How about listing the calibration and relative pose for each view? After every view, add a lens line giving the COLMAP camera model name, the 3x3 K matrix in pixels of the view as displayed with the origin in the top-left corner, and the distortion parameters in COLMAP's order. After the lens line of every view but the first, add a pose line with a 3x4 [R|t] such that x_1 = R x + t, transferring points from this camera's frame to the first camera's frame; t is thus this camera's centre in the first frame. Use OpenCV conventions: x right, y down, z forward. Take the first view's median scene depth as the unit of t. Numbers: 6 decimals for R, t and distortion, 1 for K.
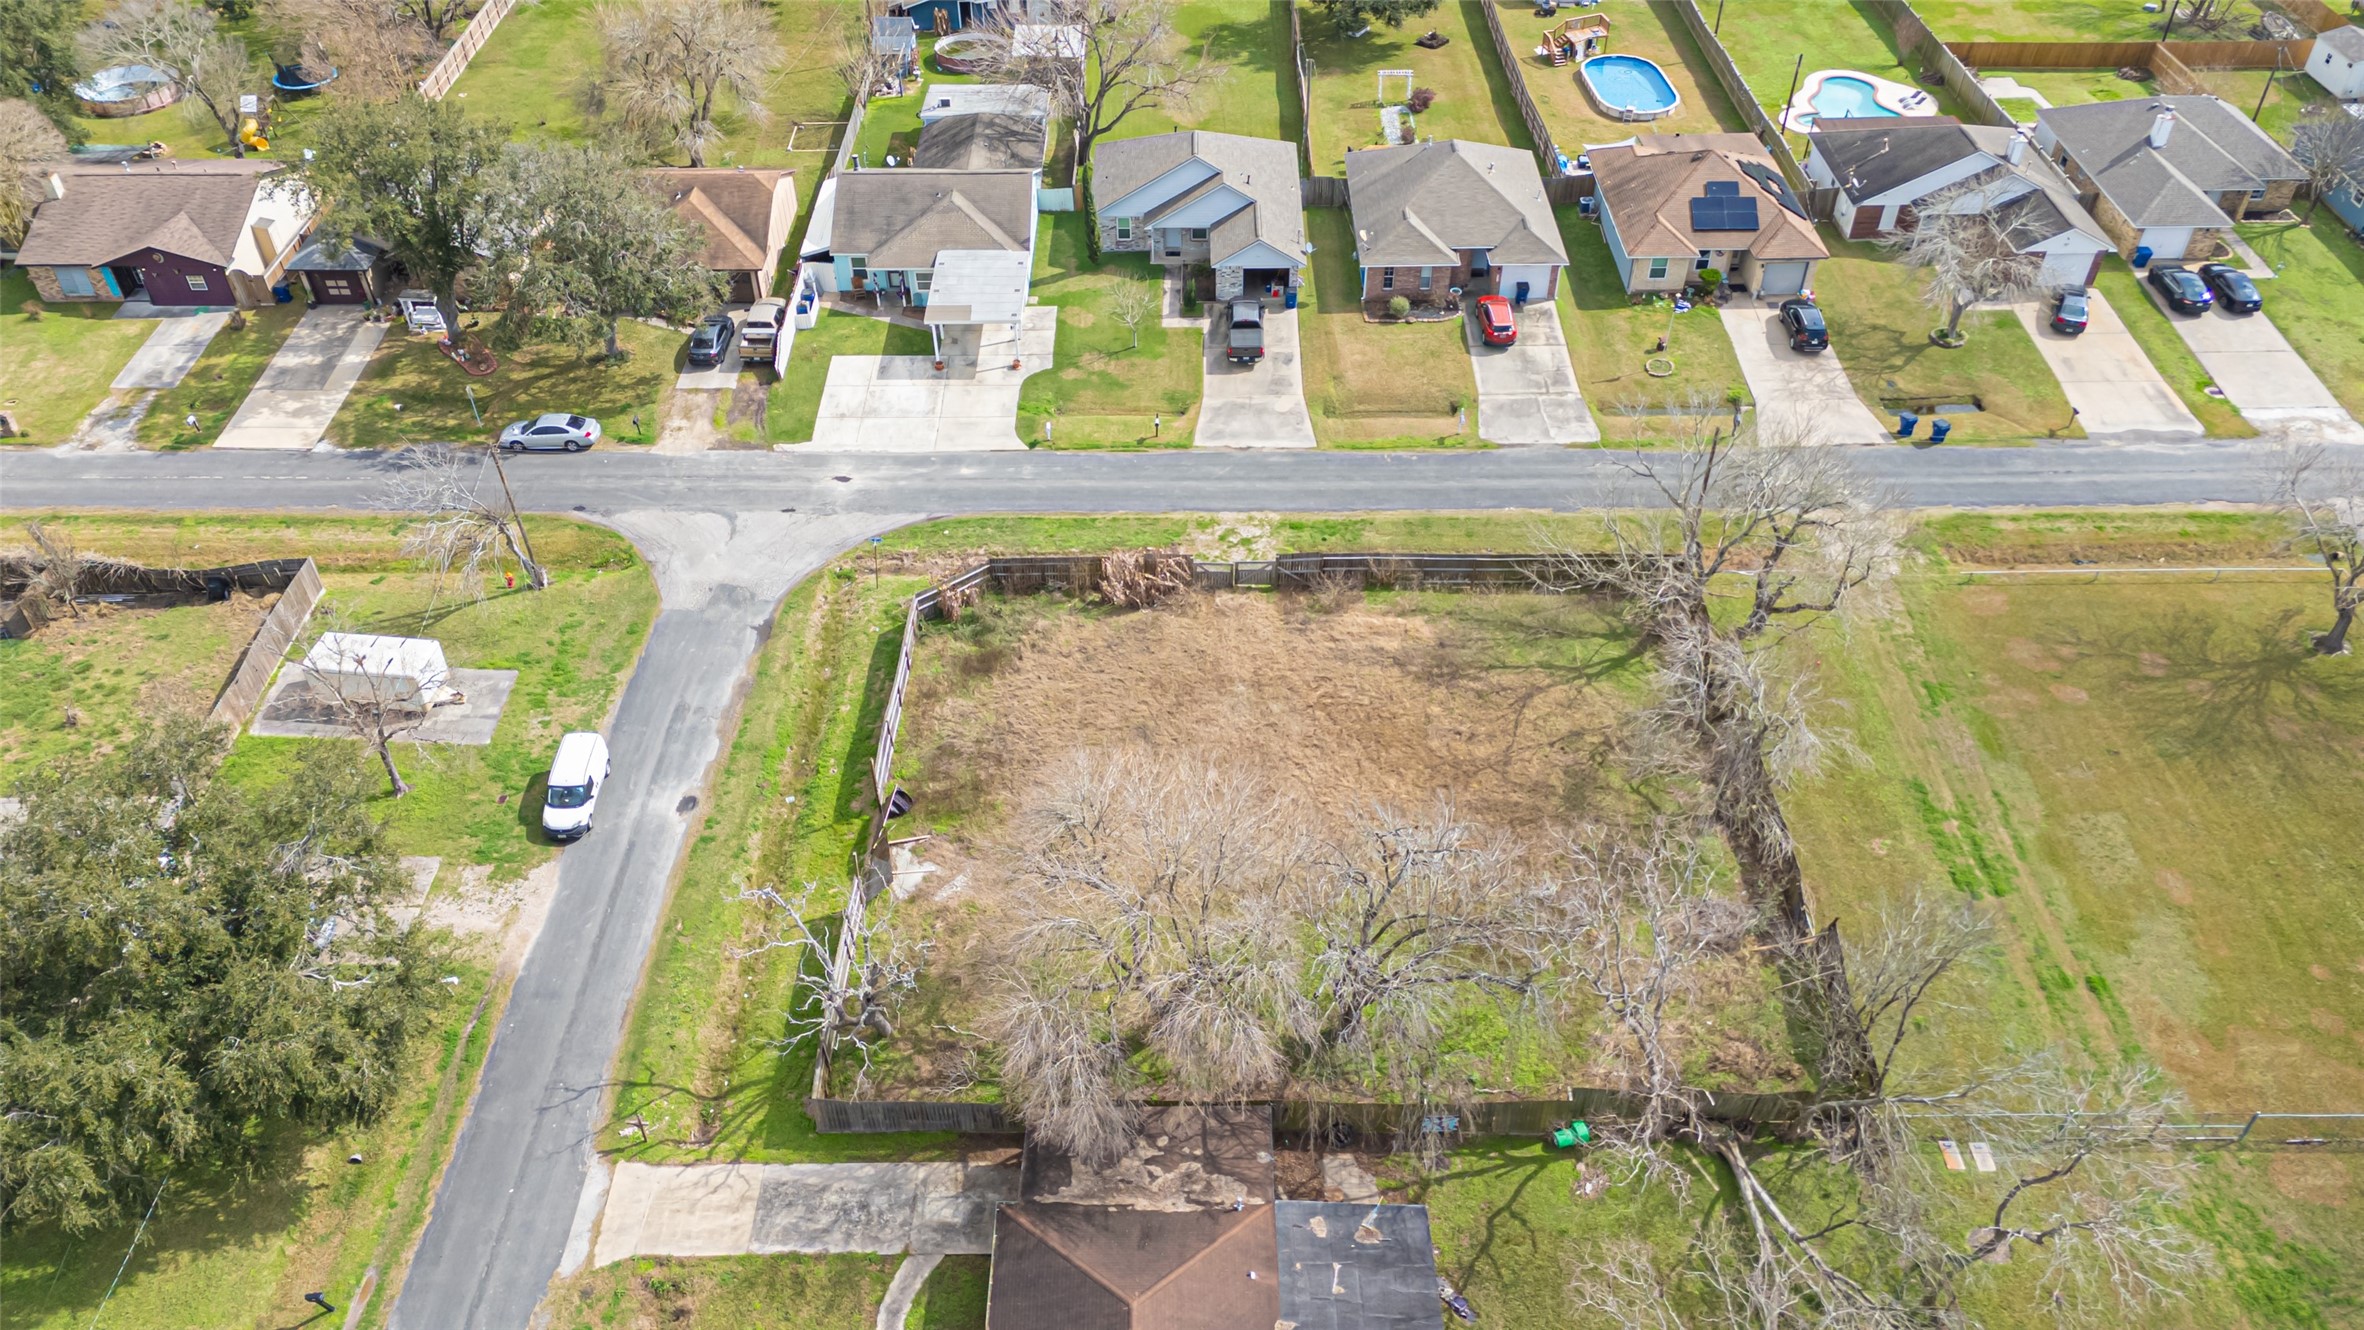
lens RADIAL K [[1718.2, 0, 1190.7], [0, 1718.2, 672.2], [0, 0, 1]] dist [0.097142, -0.101972]
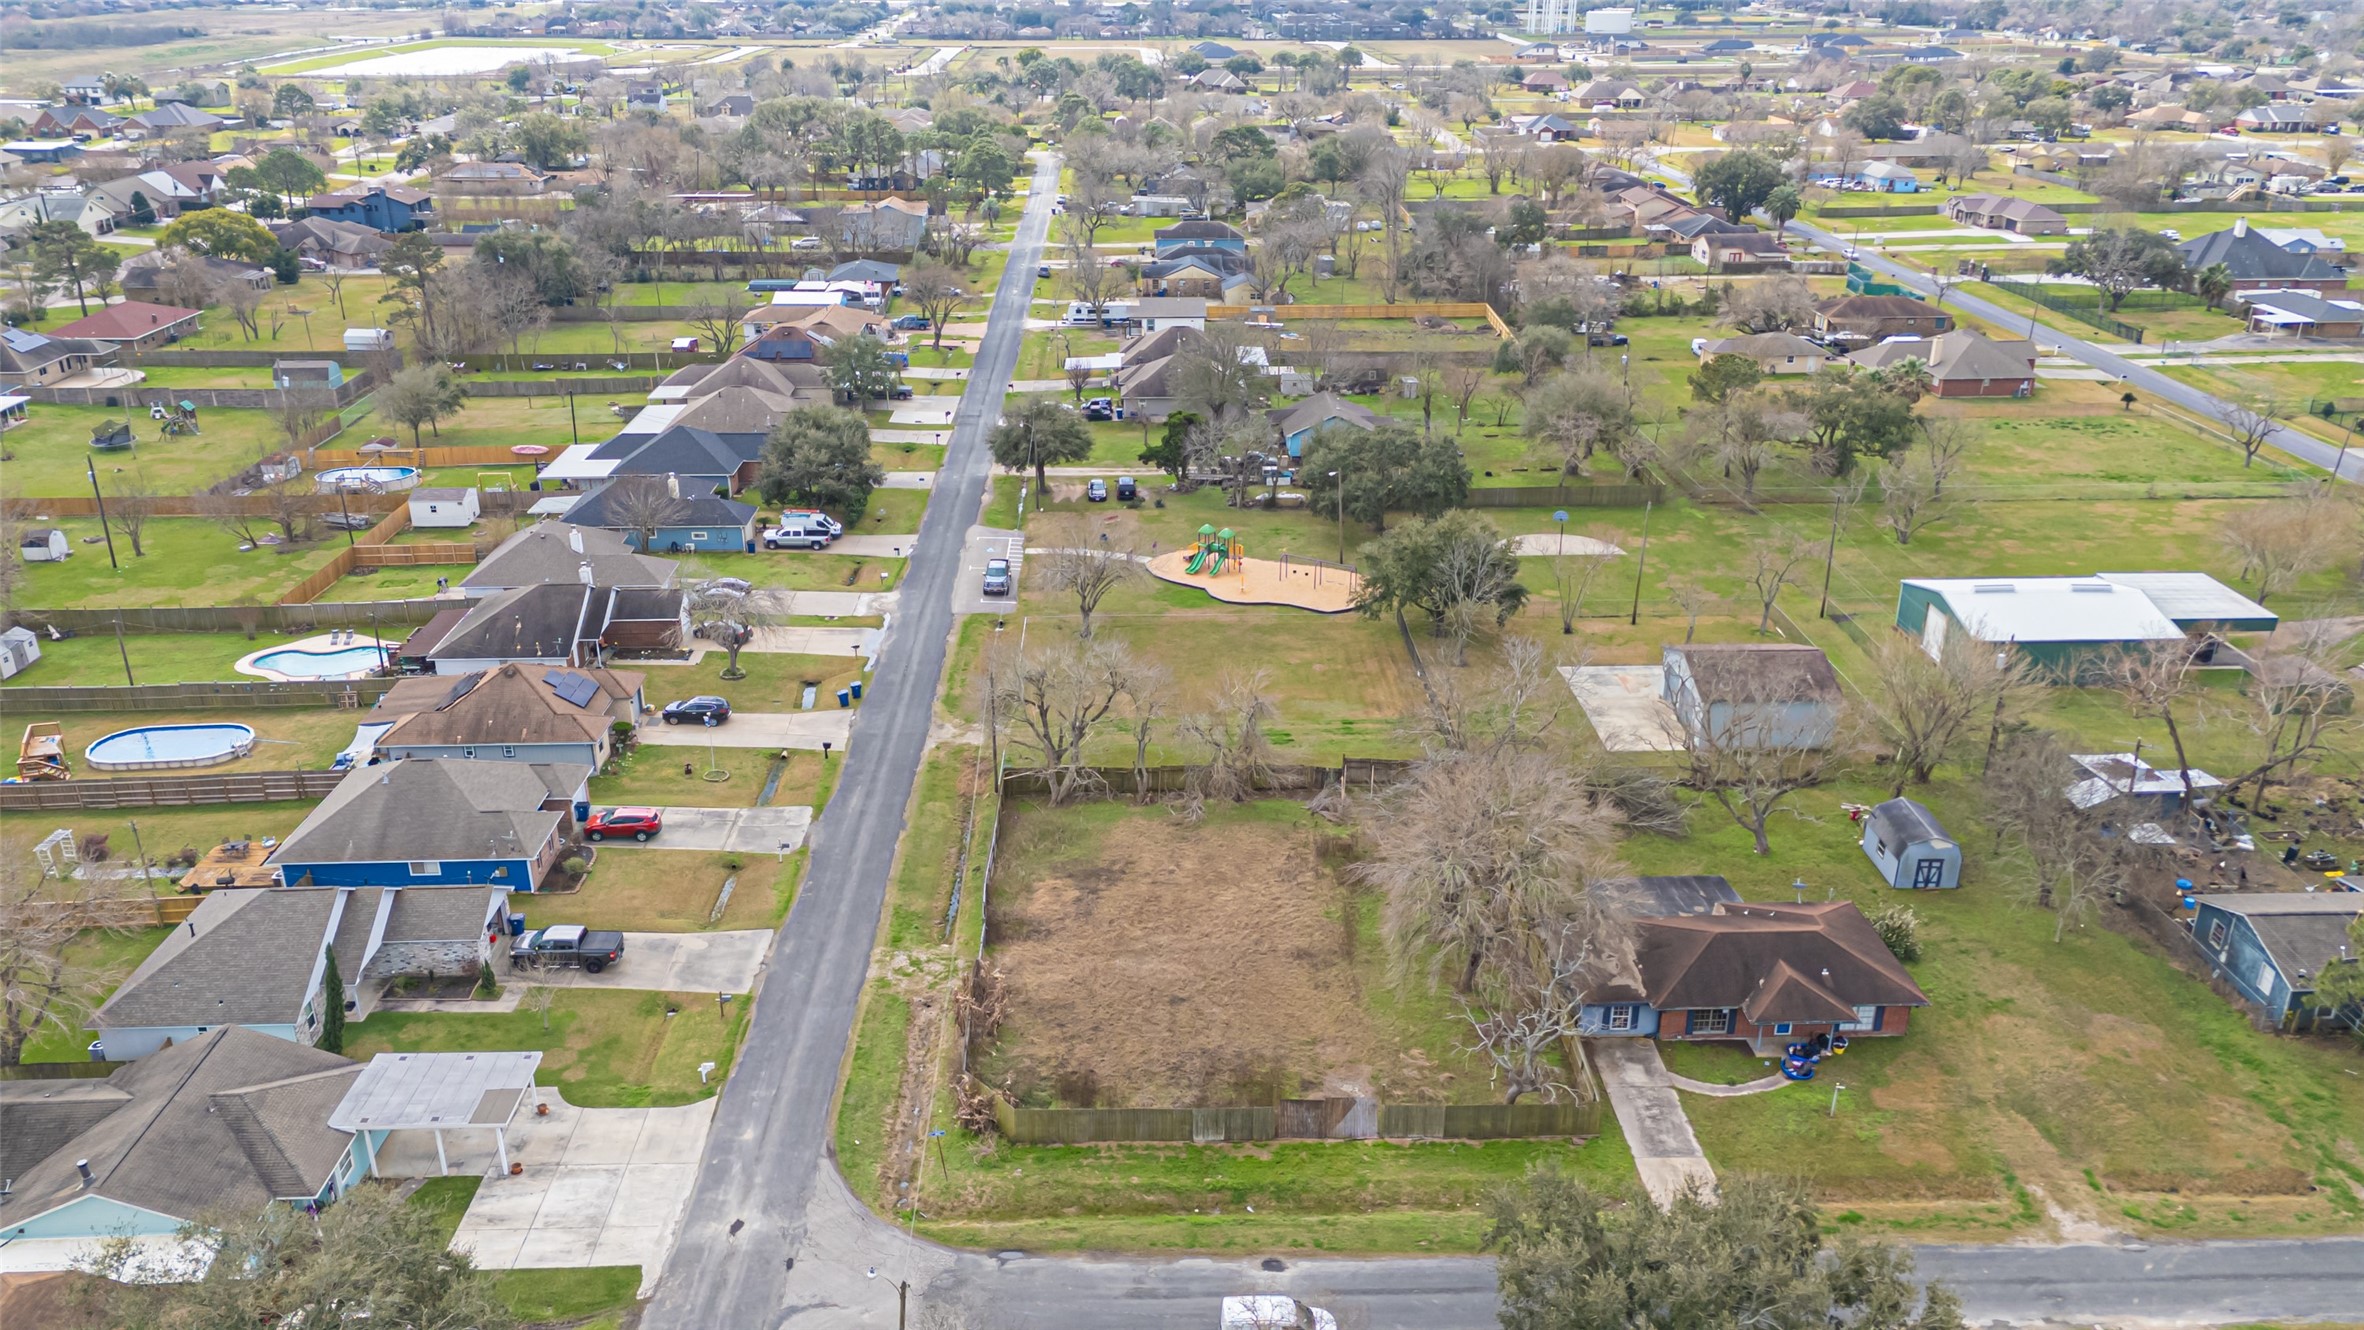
lens RADIAL K [[1718.2, 0, 1190.7], [0, 1718.2, 672.2], [0, 0, 1]] dist [0.097142, -0.101972]
pose [[-0.032599, -0.388866, 0.920717, -0.826717], [0.658782, 0.684413, 0.312387, -0.388831], [-0.751627, 0.616736, 0.233867, 0.438821]]
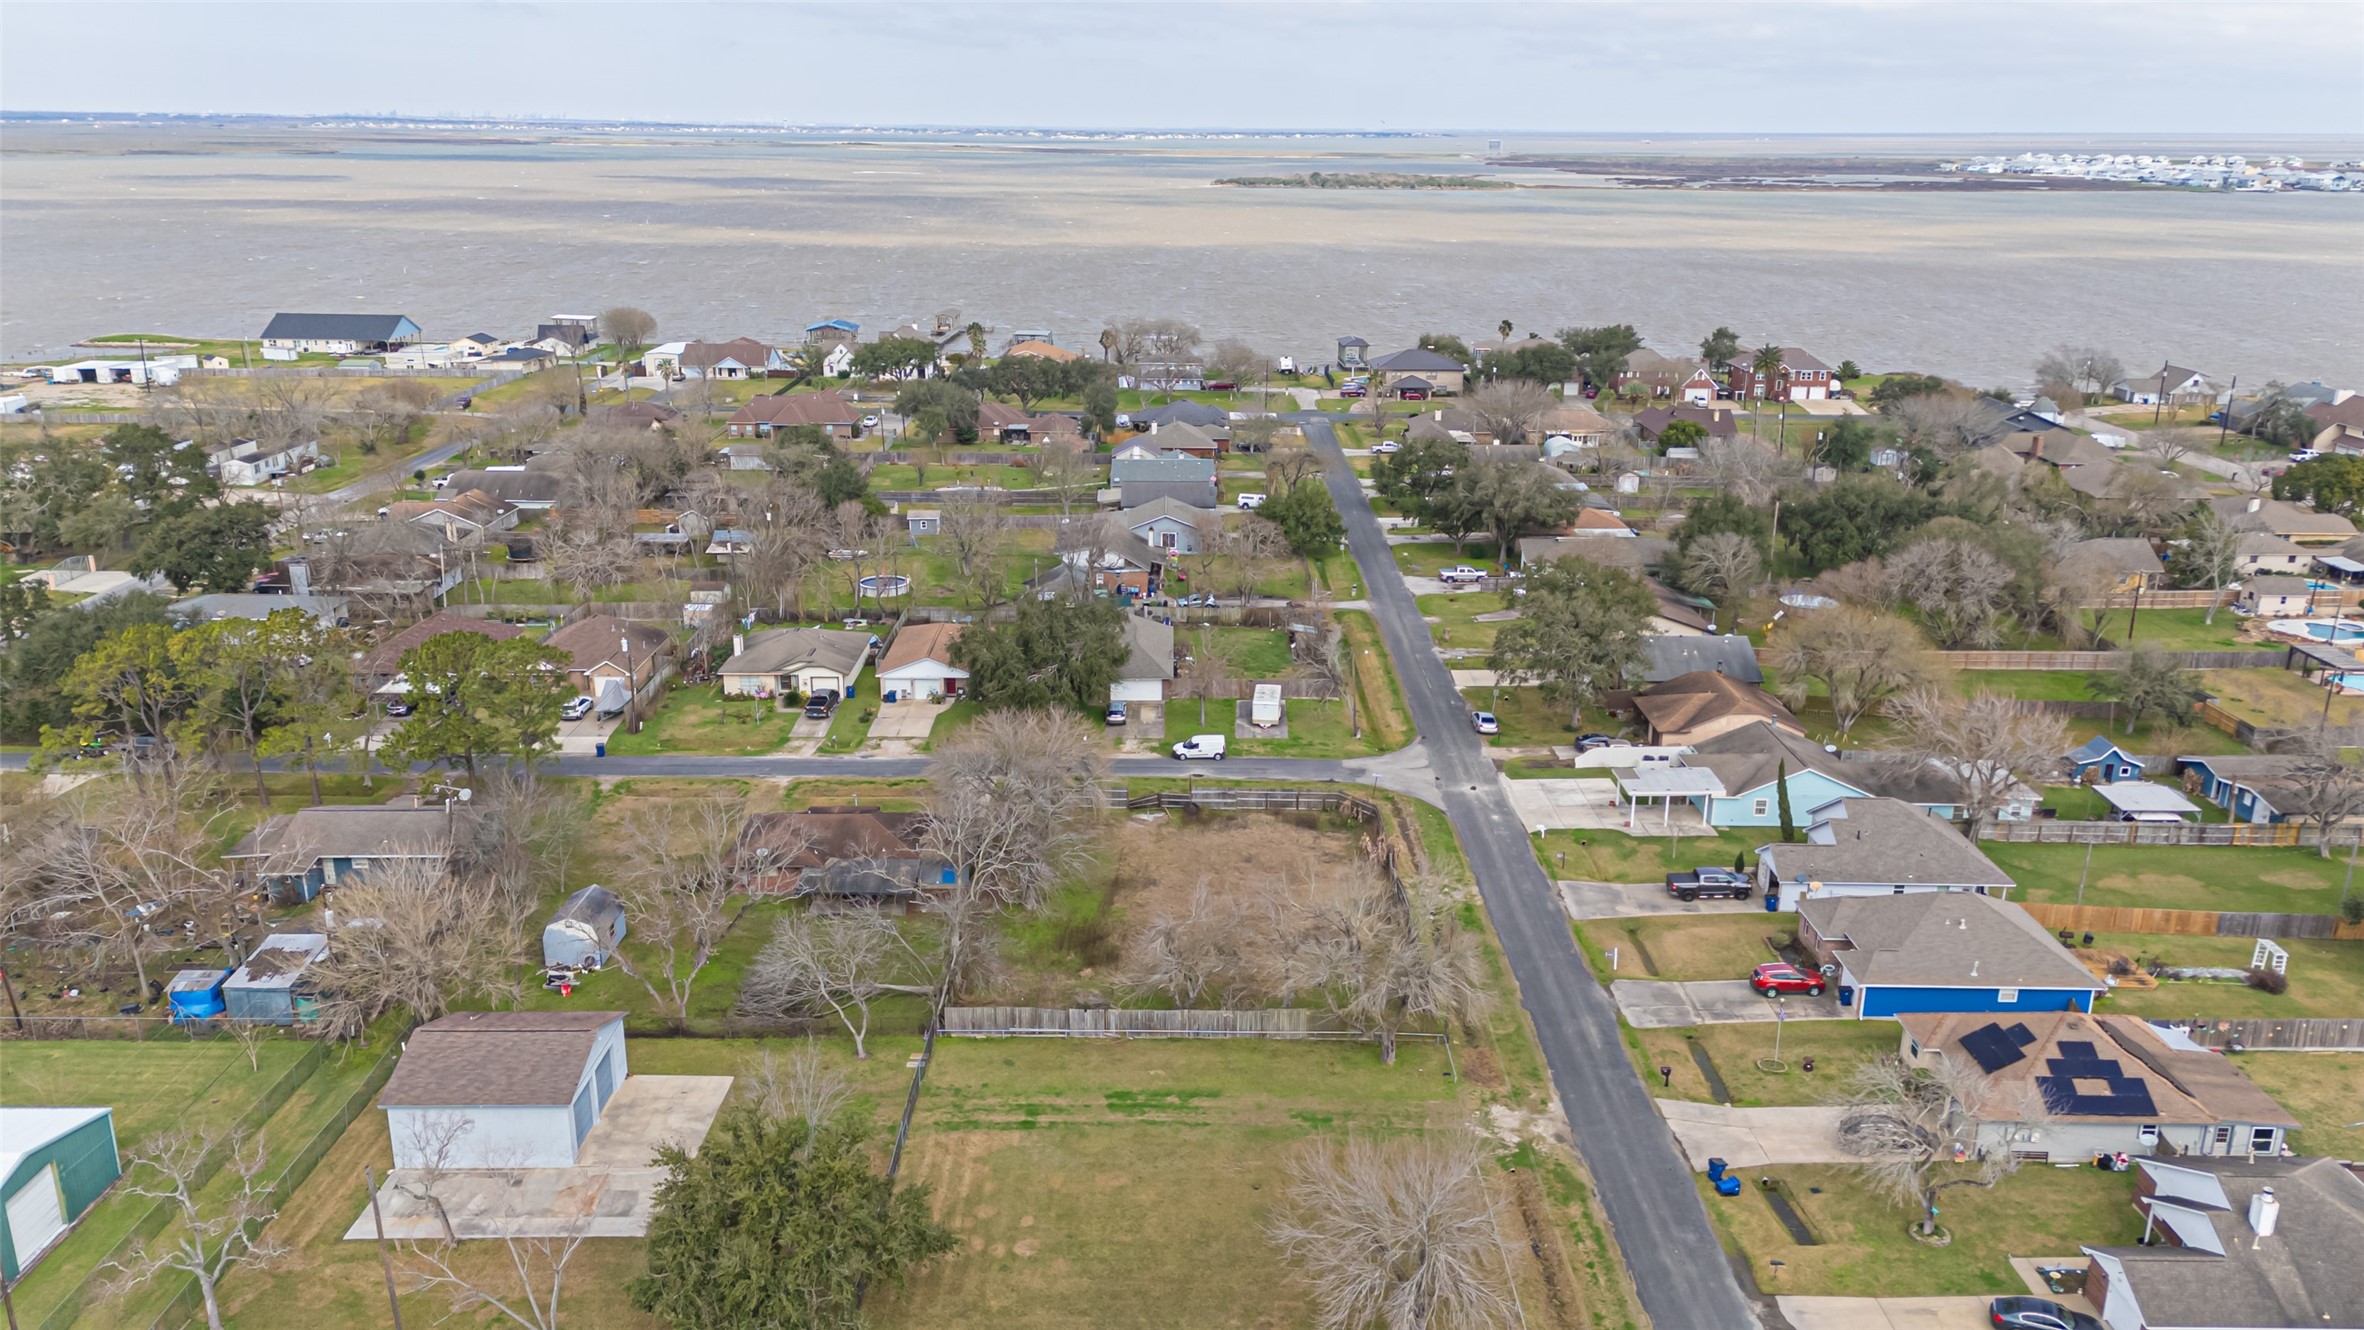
lens RADIAL K [[1718.2, 0, 1190.7], [0, 1718.2, 672.2], [0, 0, 1]] dist [0.097142, -0.101972]
pose [[-0.000949, 0.304518, -0.952506, 1.225364], [-0.666170, 0.710187, 0.227712, -0.356747], [0.745800, 0.634747, 0.202187, 0.378061]]
